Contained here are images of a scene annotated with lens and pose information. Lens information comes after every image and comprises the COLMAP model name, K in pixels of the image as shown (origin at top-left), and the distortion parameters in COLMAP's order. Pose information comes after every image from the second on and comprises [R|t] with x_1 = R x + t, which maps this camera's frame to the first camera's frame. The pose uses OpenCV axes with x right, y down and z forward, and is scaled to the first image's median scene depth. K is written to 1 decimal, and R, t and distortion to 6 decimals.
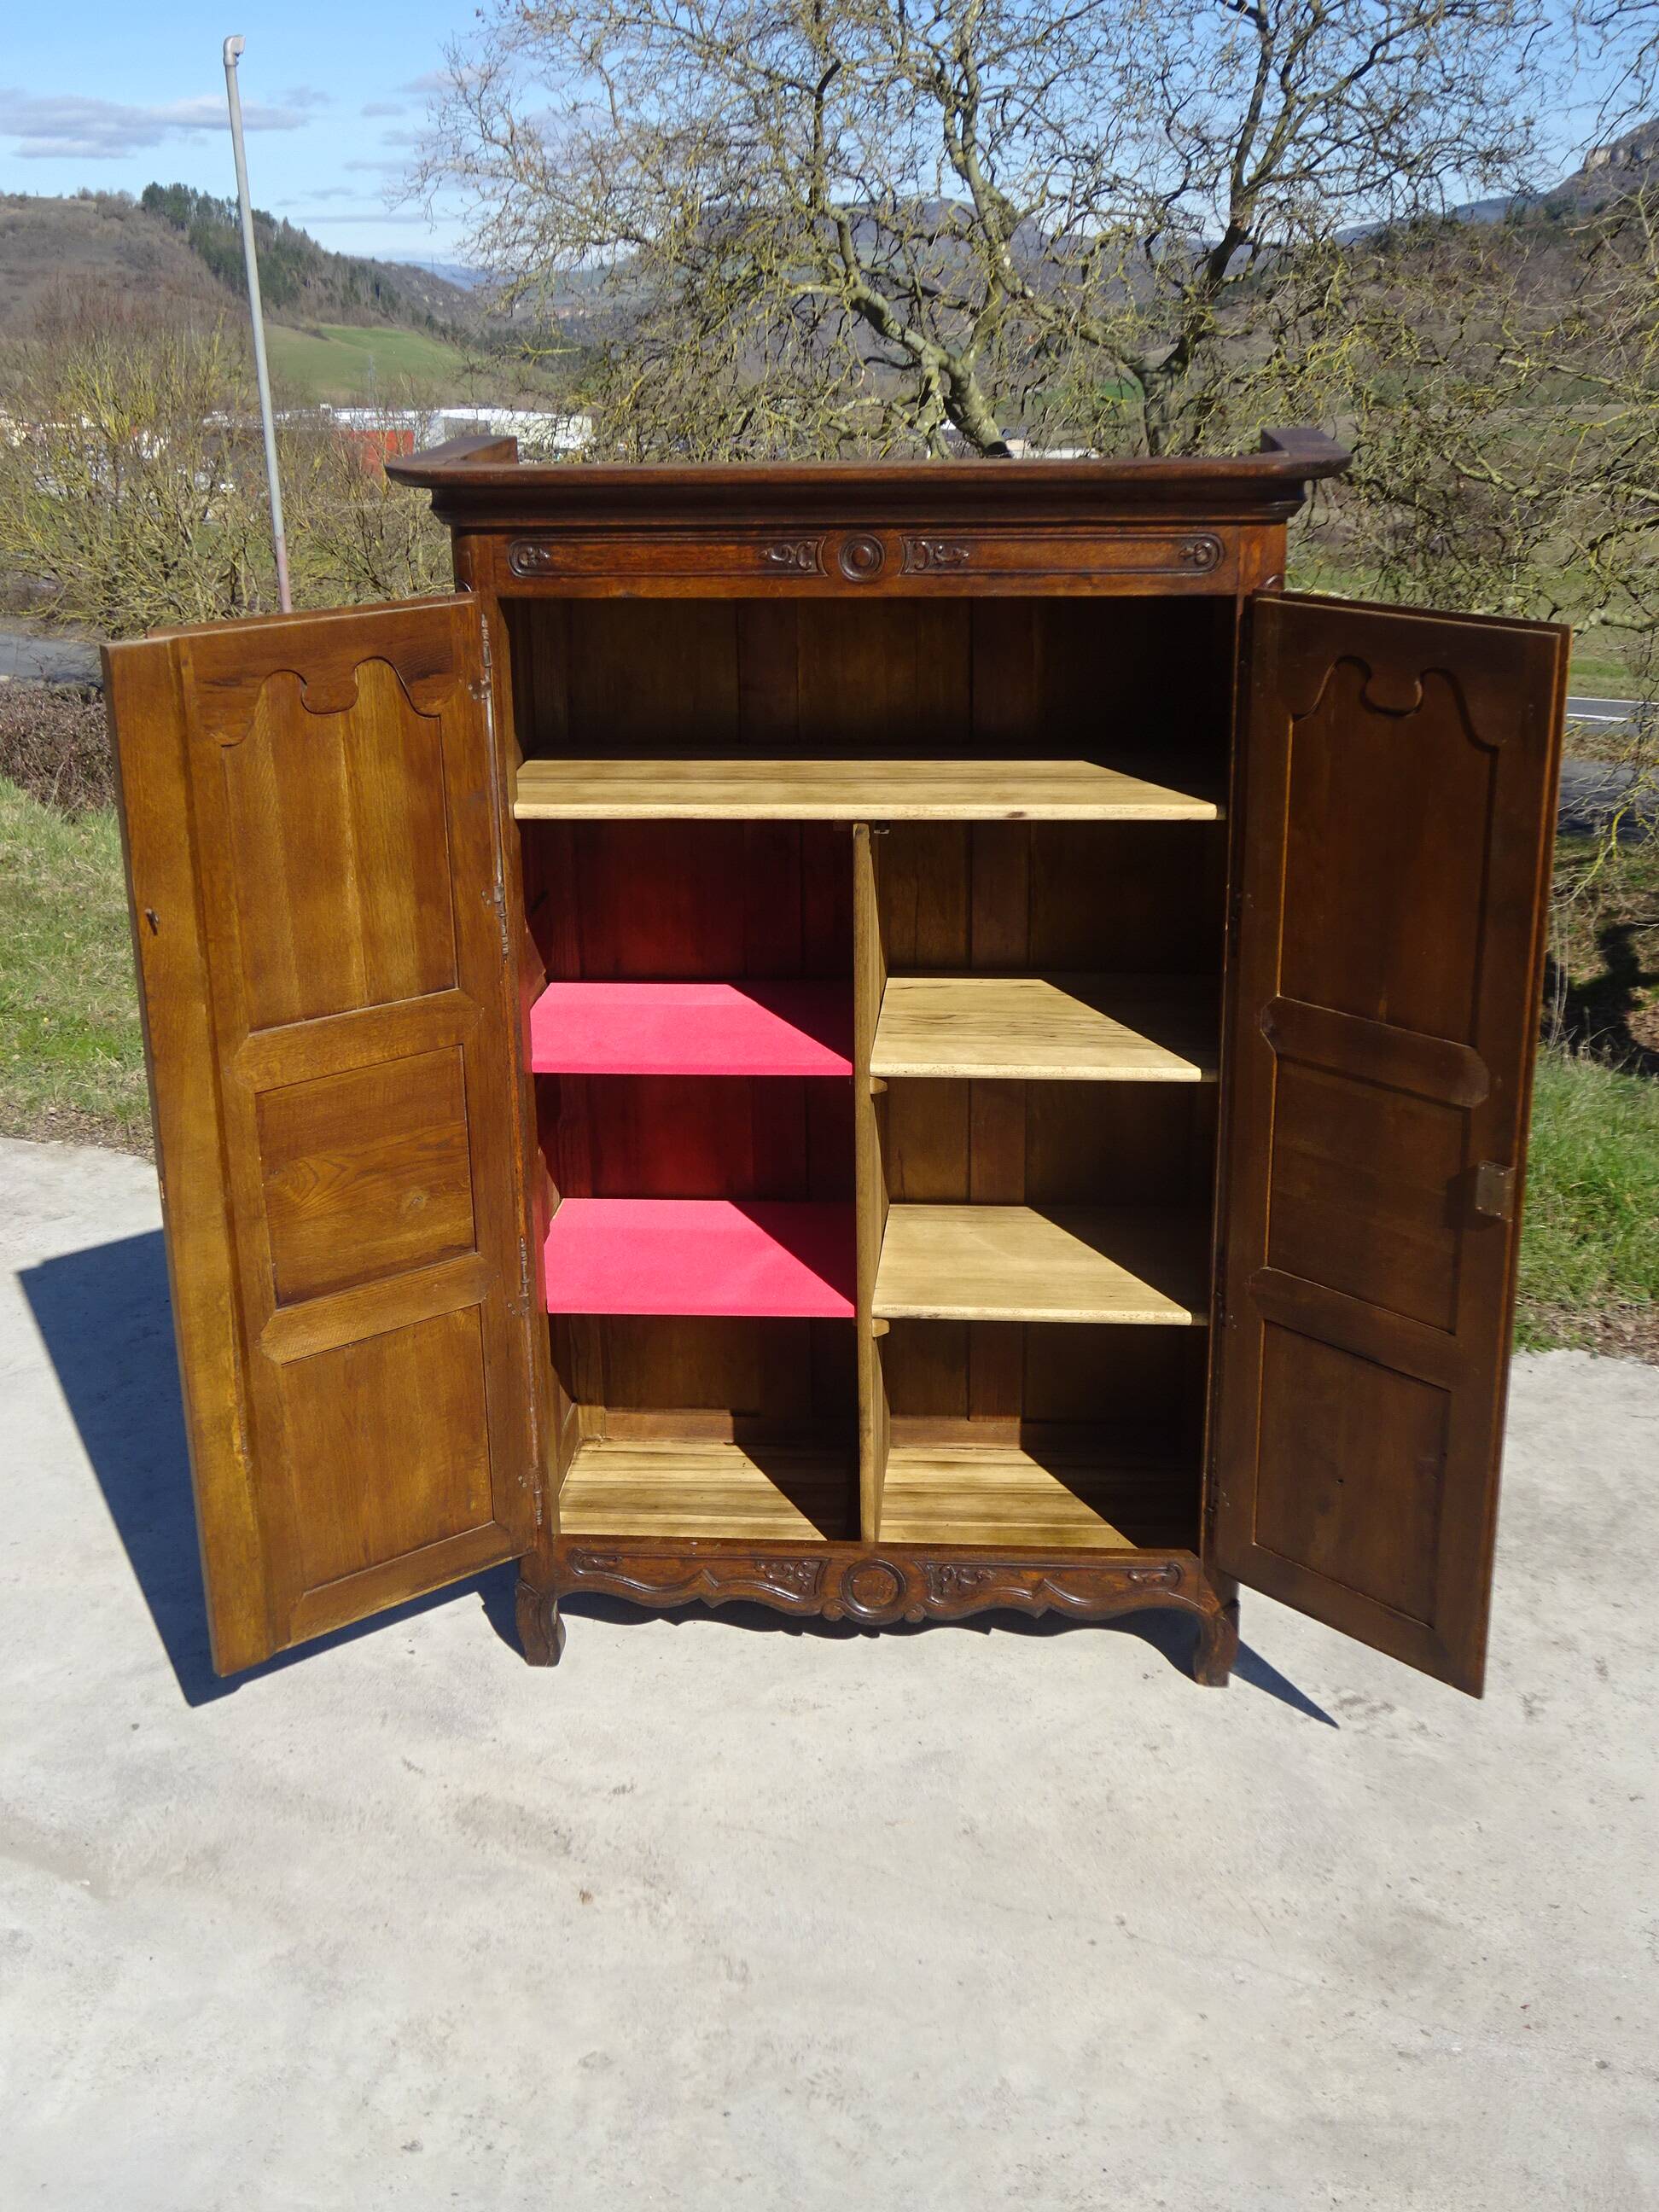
lens RADIAL K [[2453.7, 0, 829.5], [0, 2453.7, 1106.0], [0, 0, 1]] dist [0.007000, 0.034313]
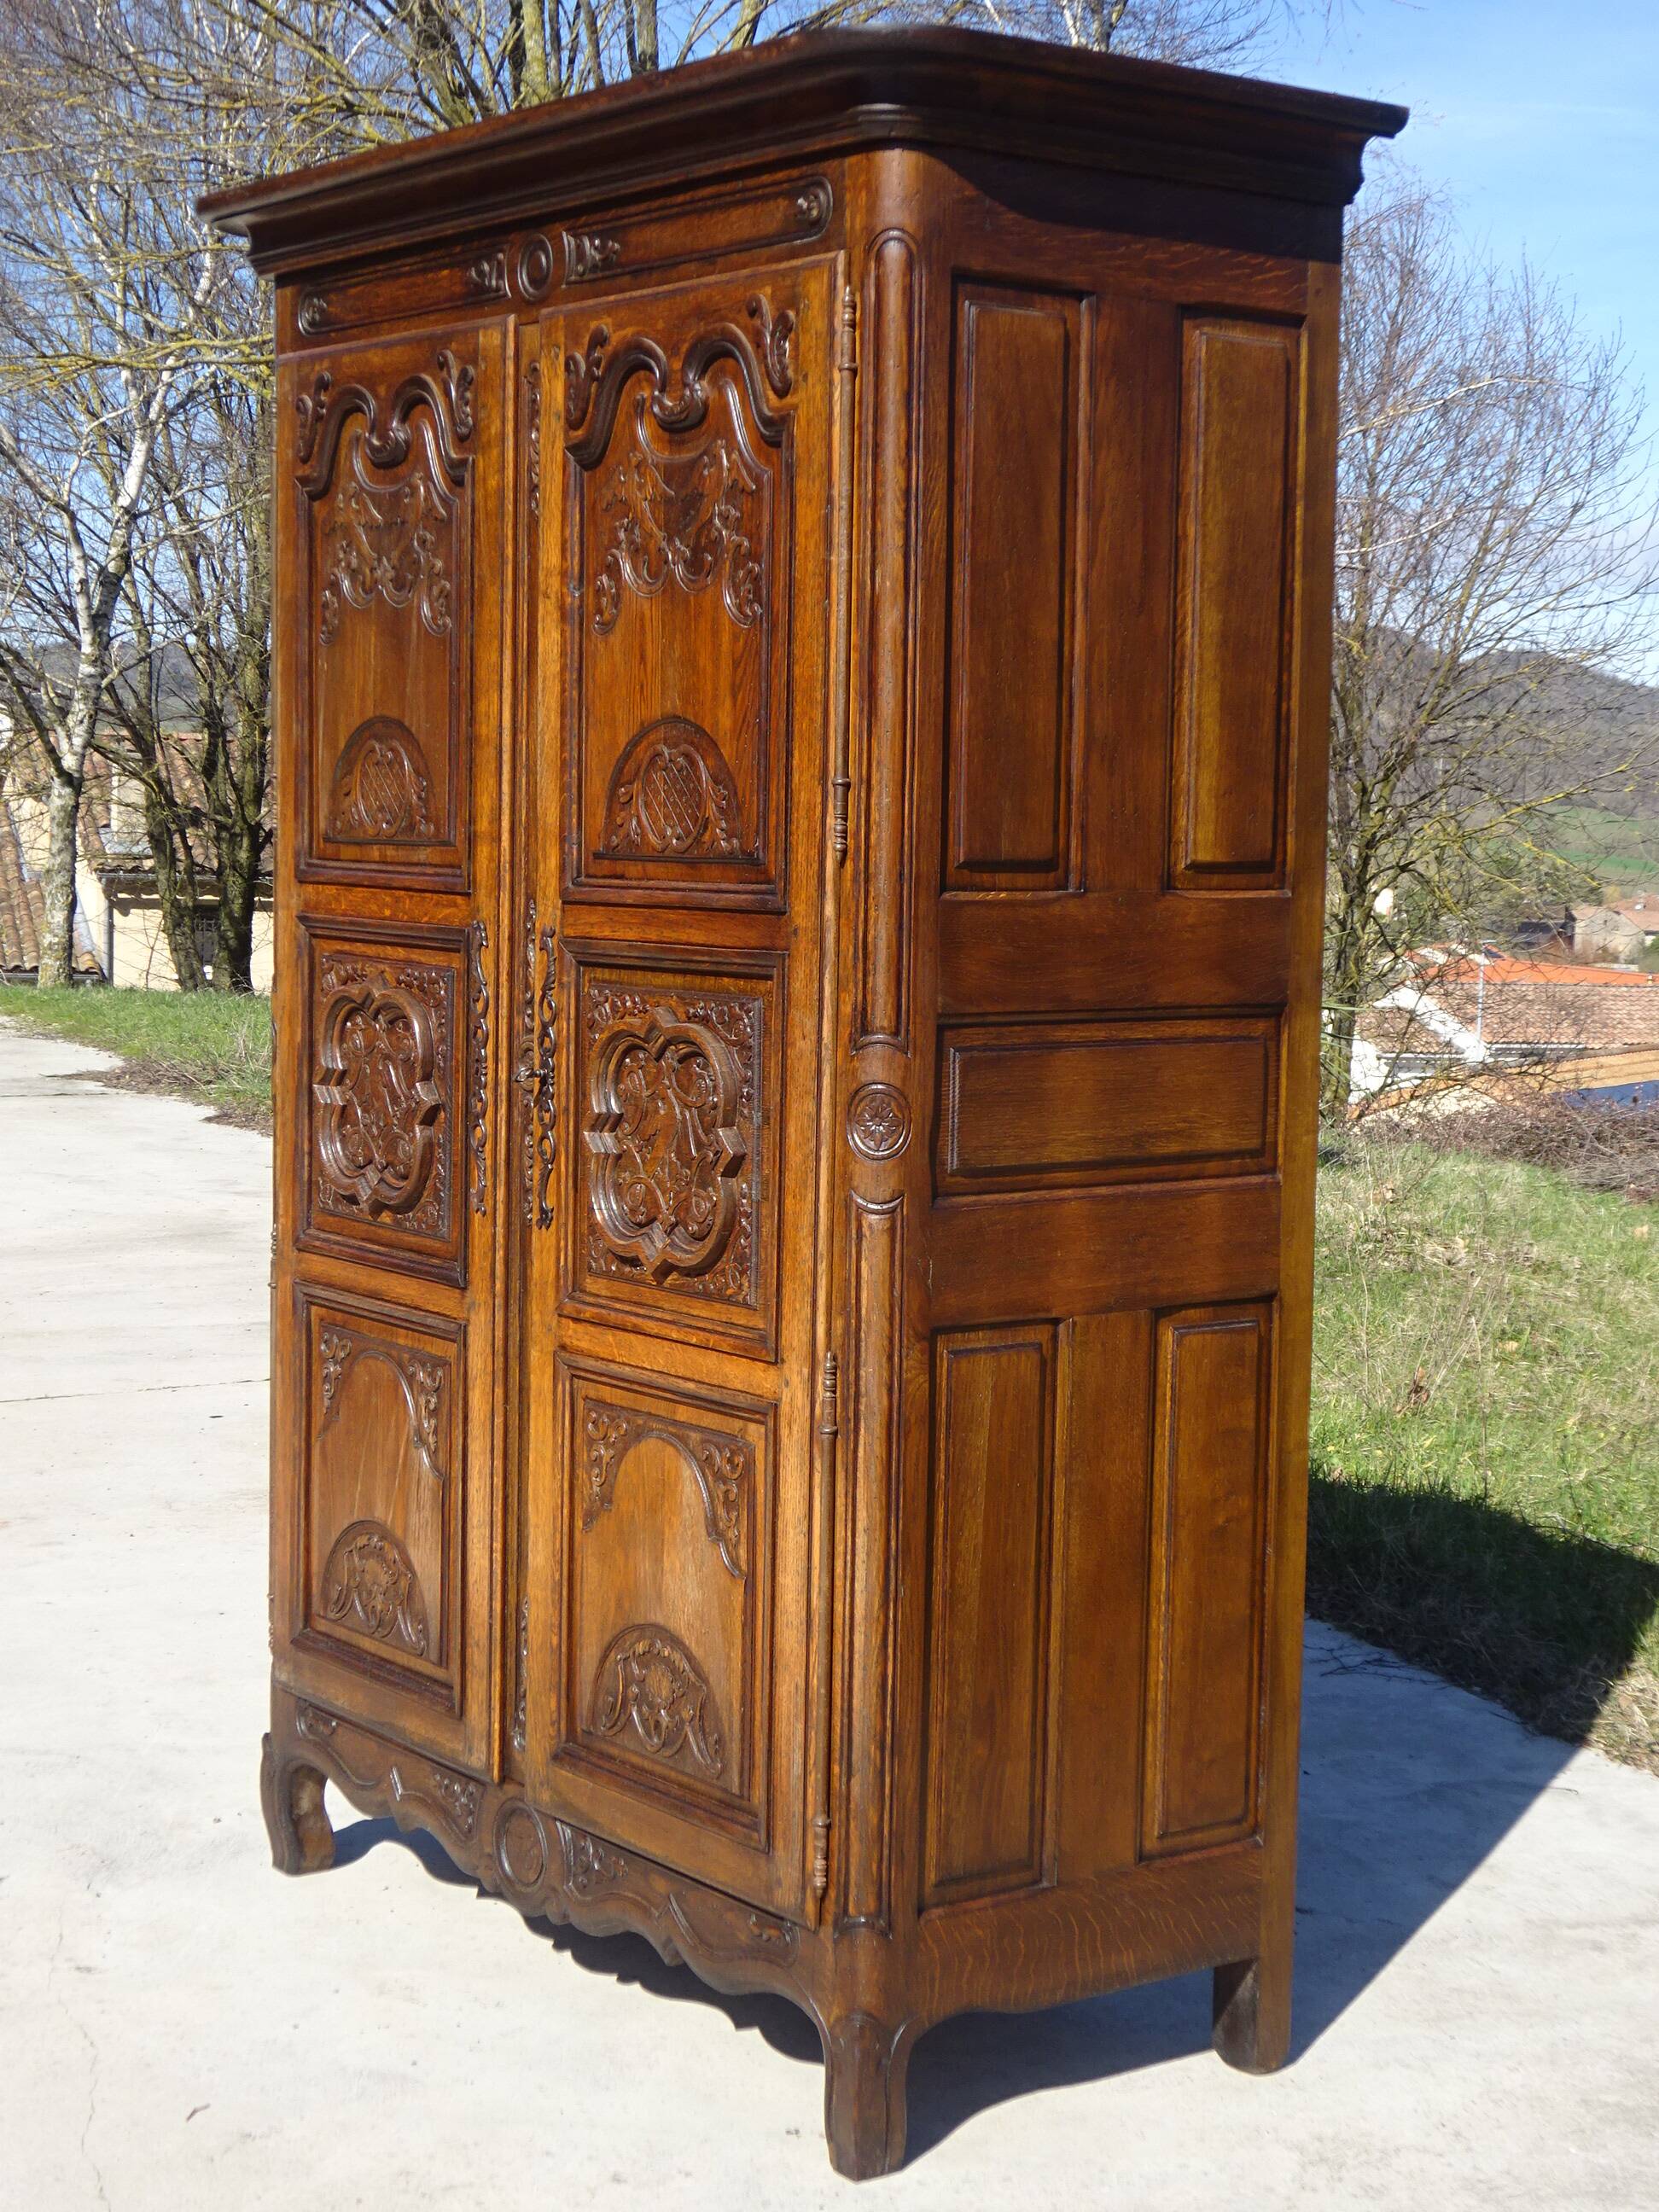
lens RADIAL K [[3472.5, 0, 829.5], [0, 3472.5, 1106.0], [0, 0, 1]] dist [0.006271, 0.141084]
pose [[0.659160, 0.092993, -0.746231, 0.747080], [-0.270958, 0.955041, -0.120327, 0.097818], [0.701492, 0.281512, 0.654722, 0.401244]]
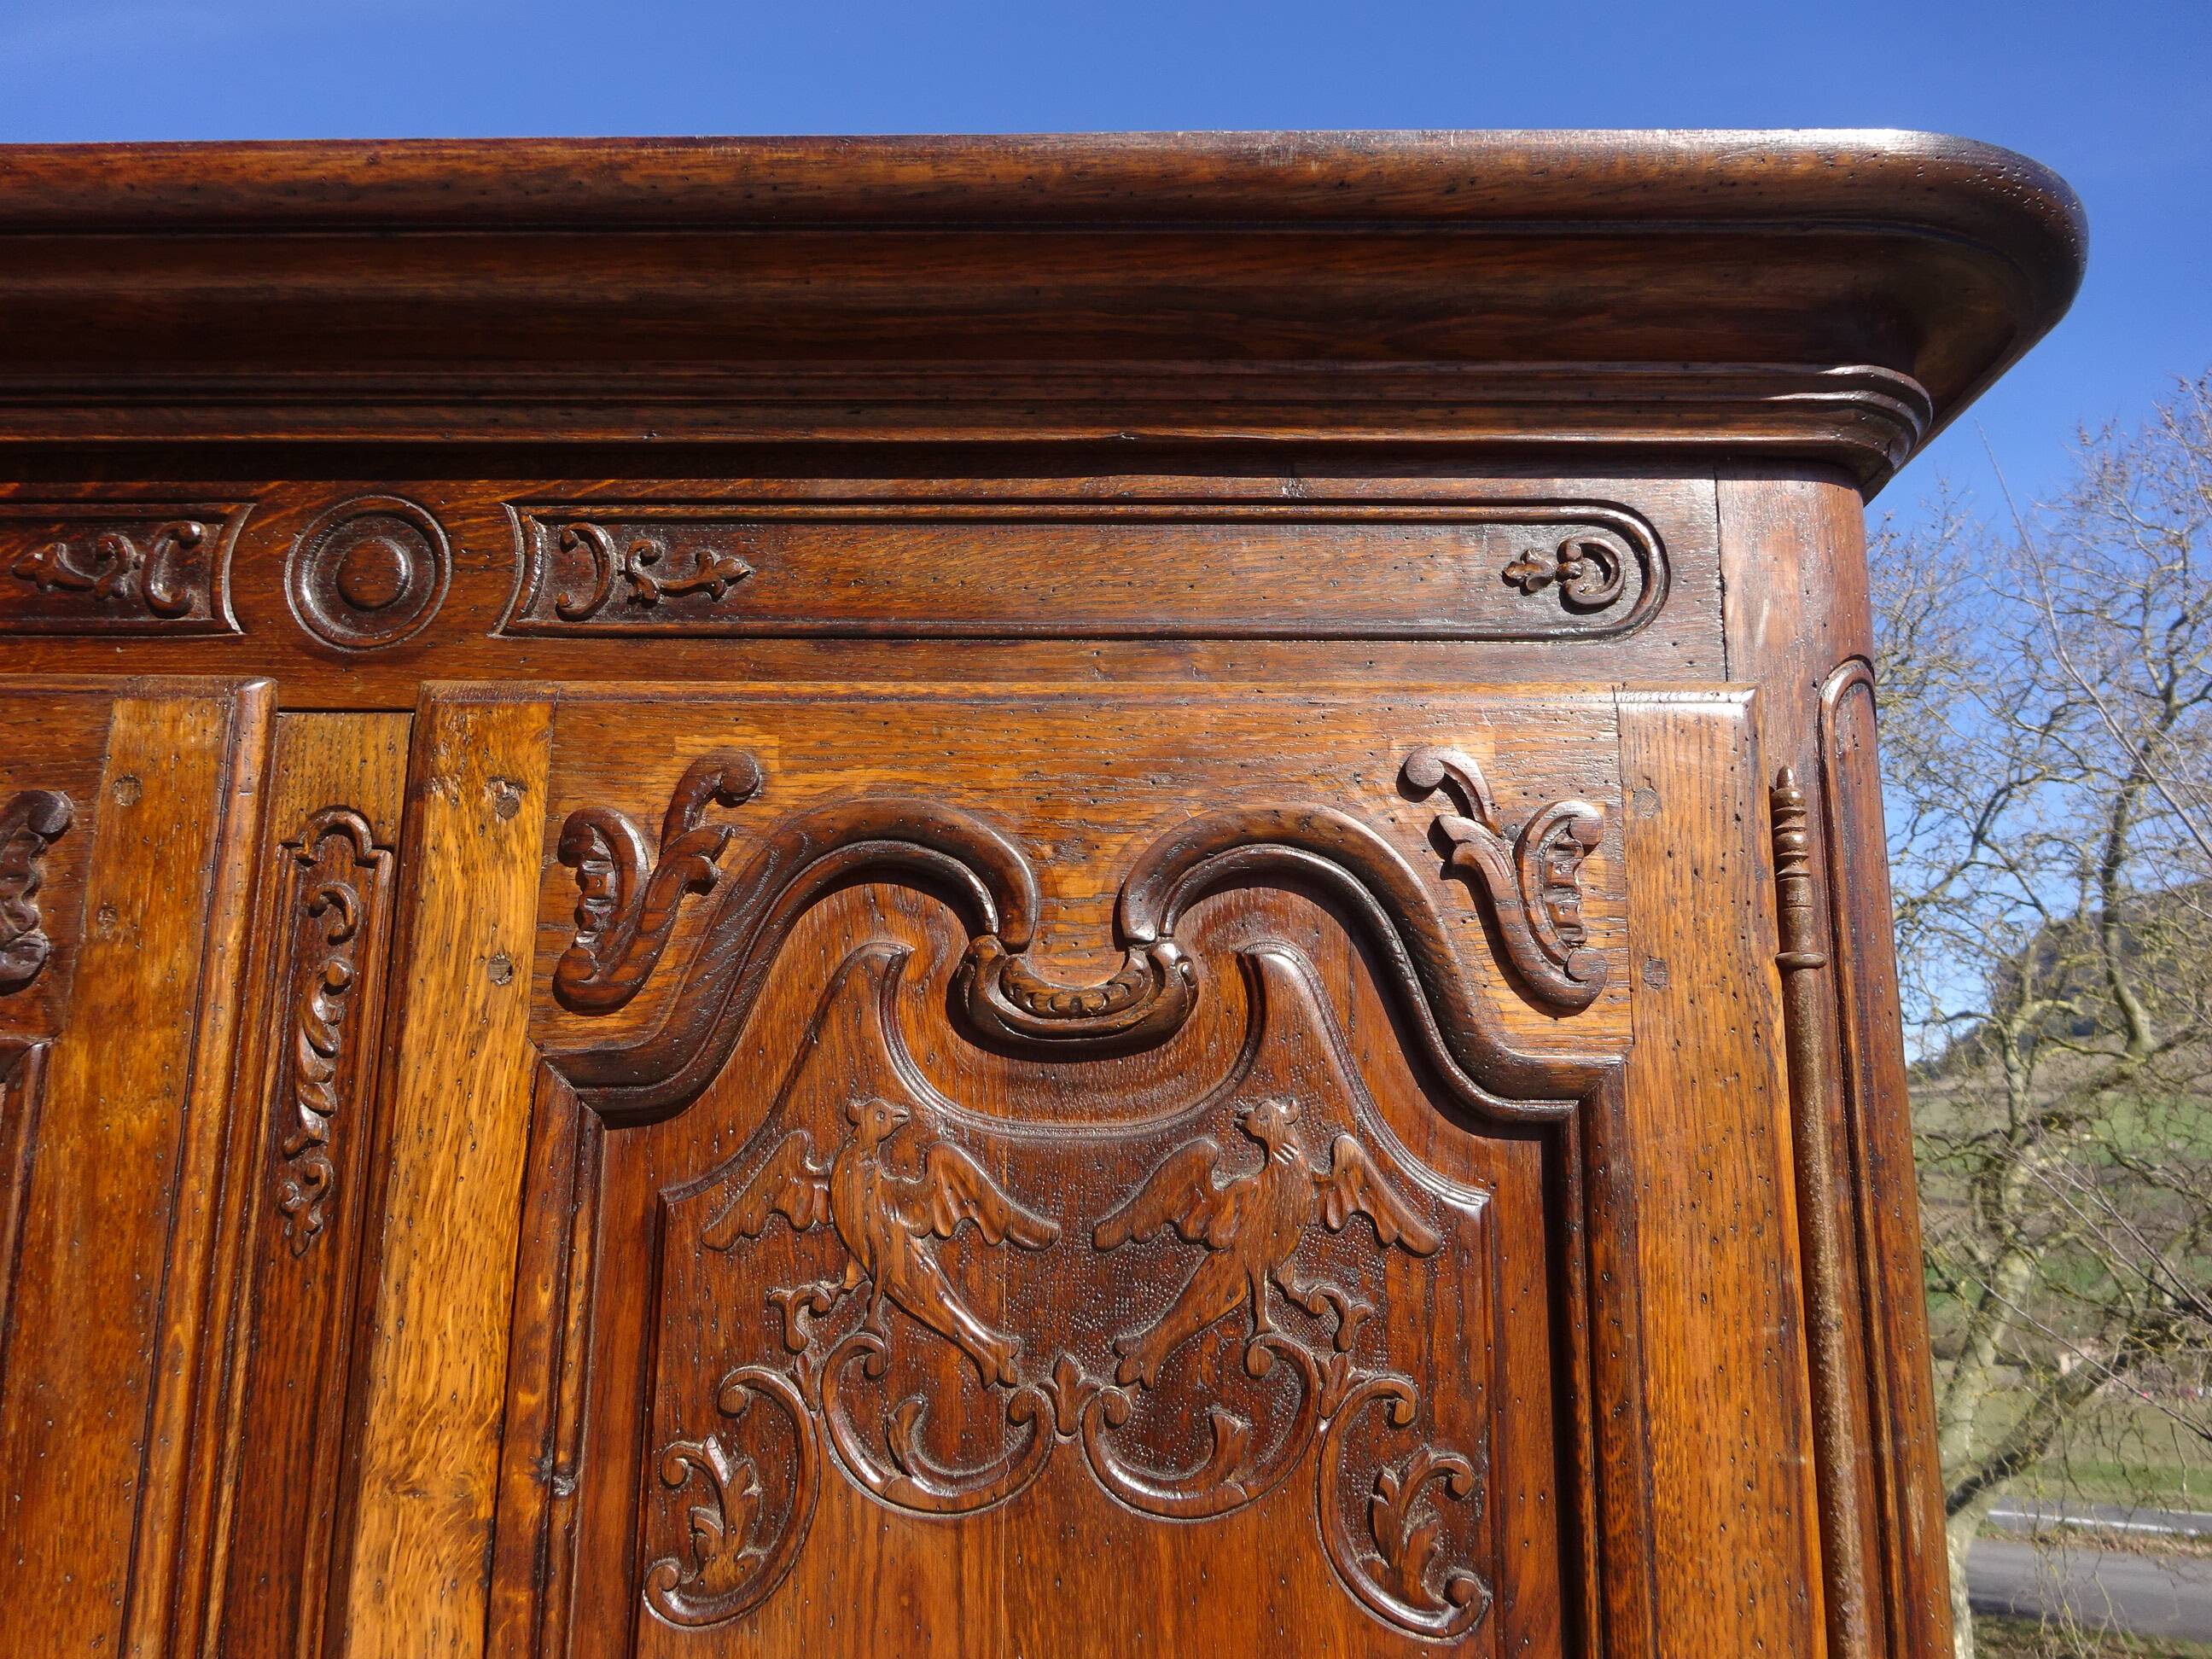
lens RADIAL K [[1632.5, 0, 1108.0], [0, 1632.5, 828.2], [0, 0, 1]] dist [-0.022643, 0.045354]
pose [[0.998490, 0.038599, 0.039097, 0.079273], [-0.013682, 0.863901, -0.503476, -0.092533], [-0.053210, 0.502180, 0.863124, 0.740938]]
